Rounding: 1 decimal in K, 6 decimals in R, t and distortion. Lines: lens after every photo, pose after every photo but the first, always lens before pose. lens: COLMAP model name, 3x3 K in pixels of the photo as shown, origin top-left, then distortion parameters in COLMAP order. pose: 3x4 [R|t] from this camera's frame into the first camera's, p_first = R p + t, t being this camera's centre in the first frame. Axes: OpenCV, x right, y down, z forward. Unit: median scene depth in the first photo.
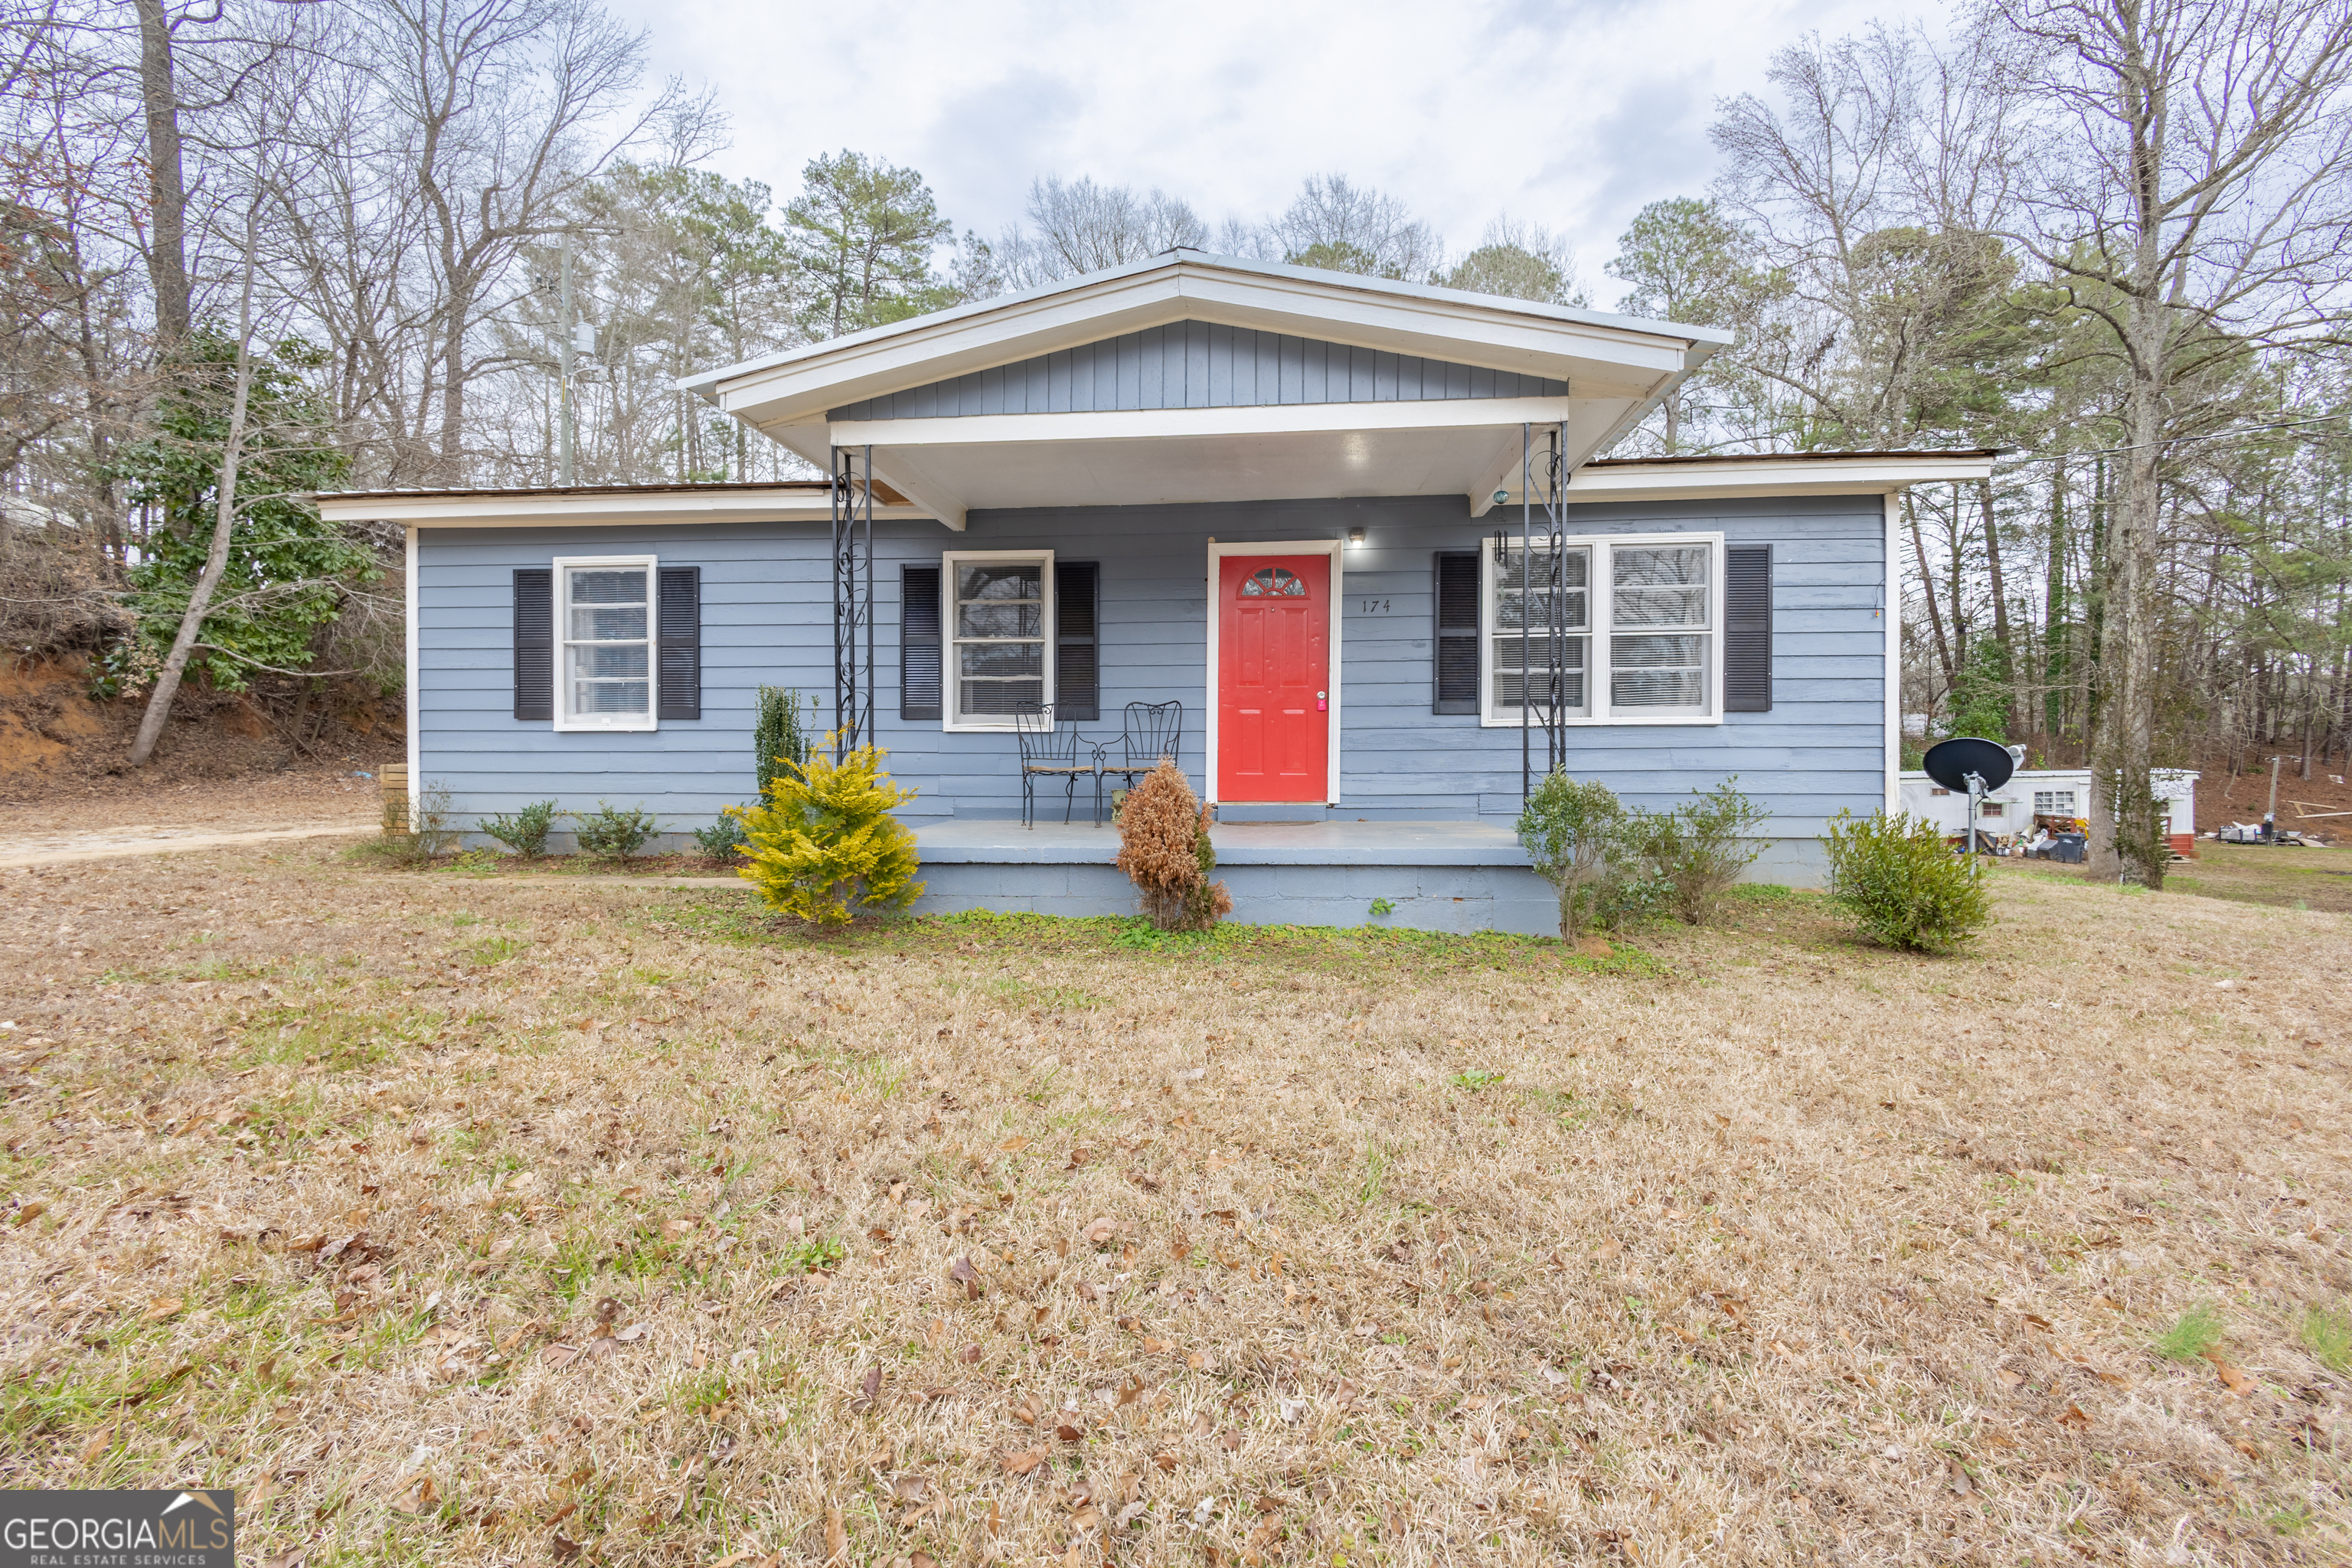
lens RADIAL K [[1005.7, 0, 1175.1], [0, 1005.7, 719.0], [0, 0, 1]] dist [0.001414, 0.000079]
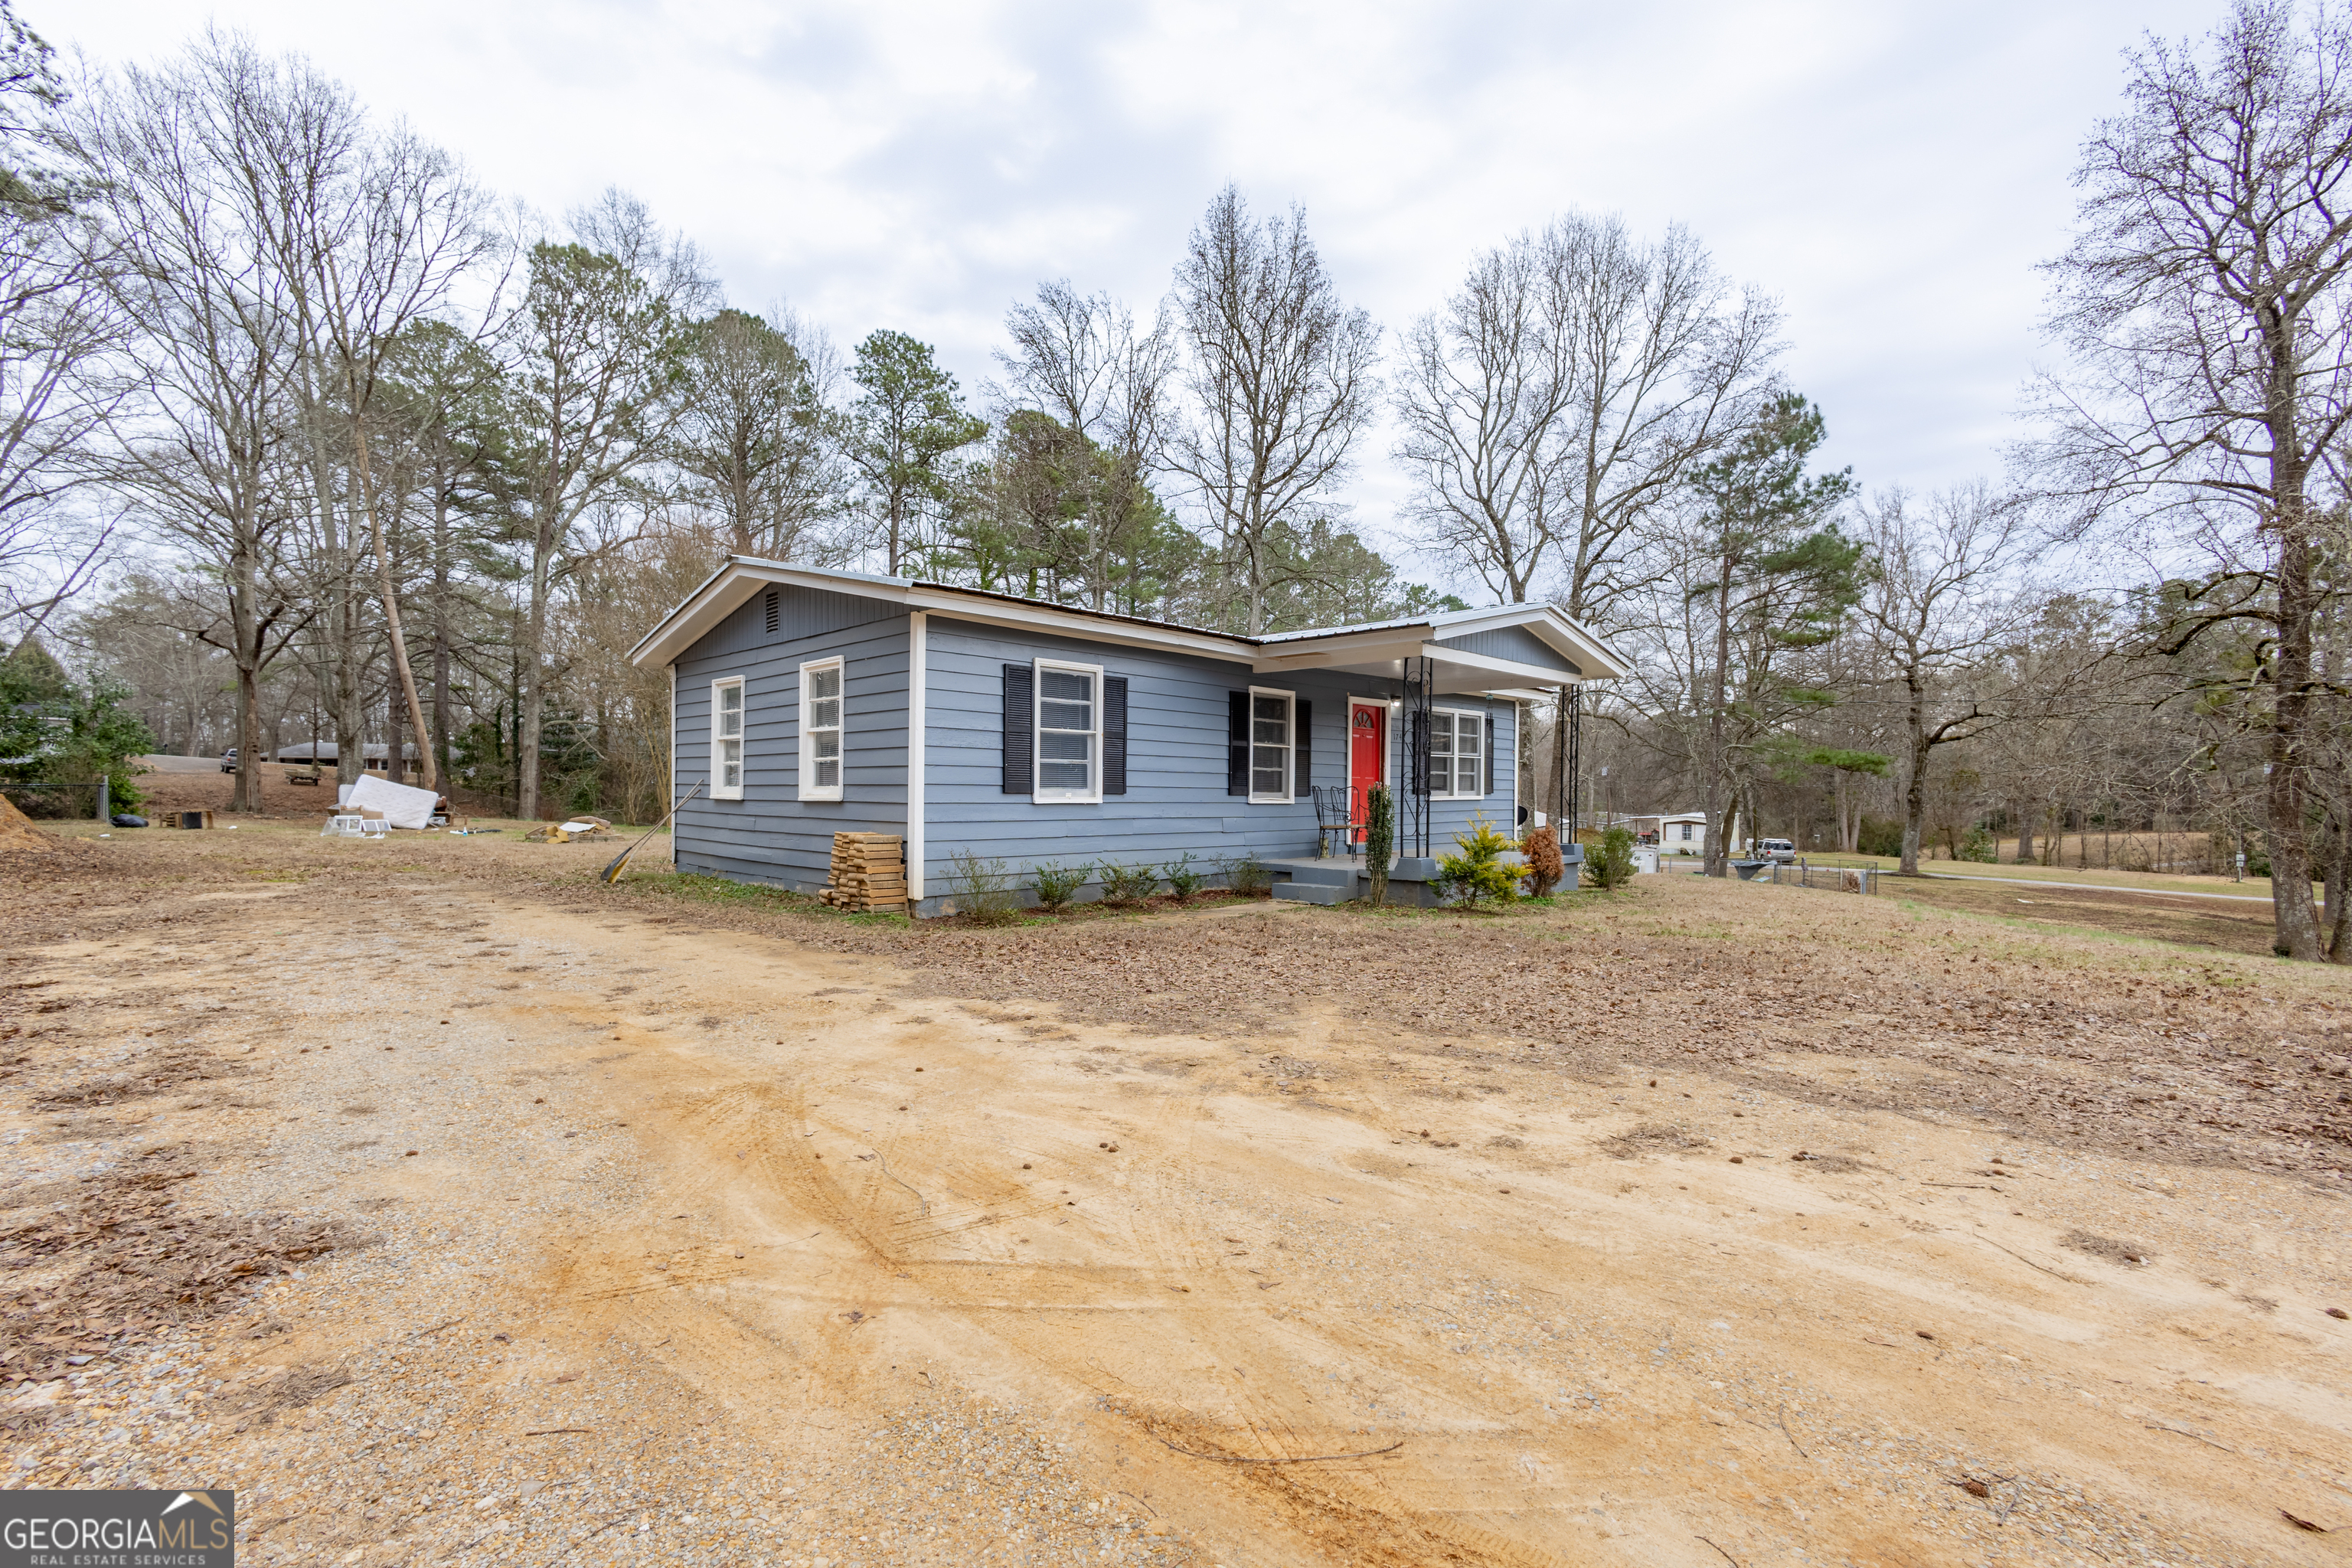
lens RADIAL K [[1005.7, 0, 1176.0], [0, 1005.7, 792.0], [0, 0, 1]] dist [0.001414, 0.000079]
pose [[0.634921, 0.008489, 0.772531, -1.428620], [-0.001649, 0.999952, -0.009632, 0.009770], [-0.772576, 0.004842, 0.634904, 0.115198]]
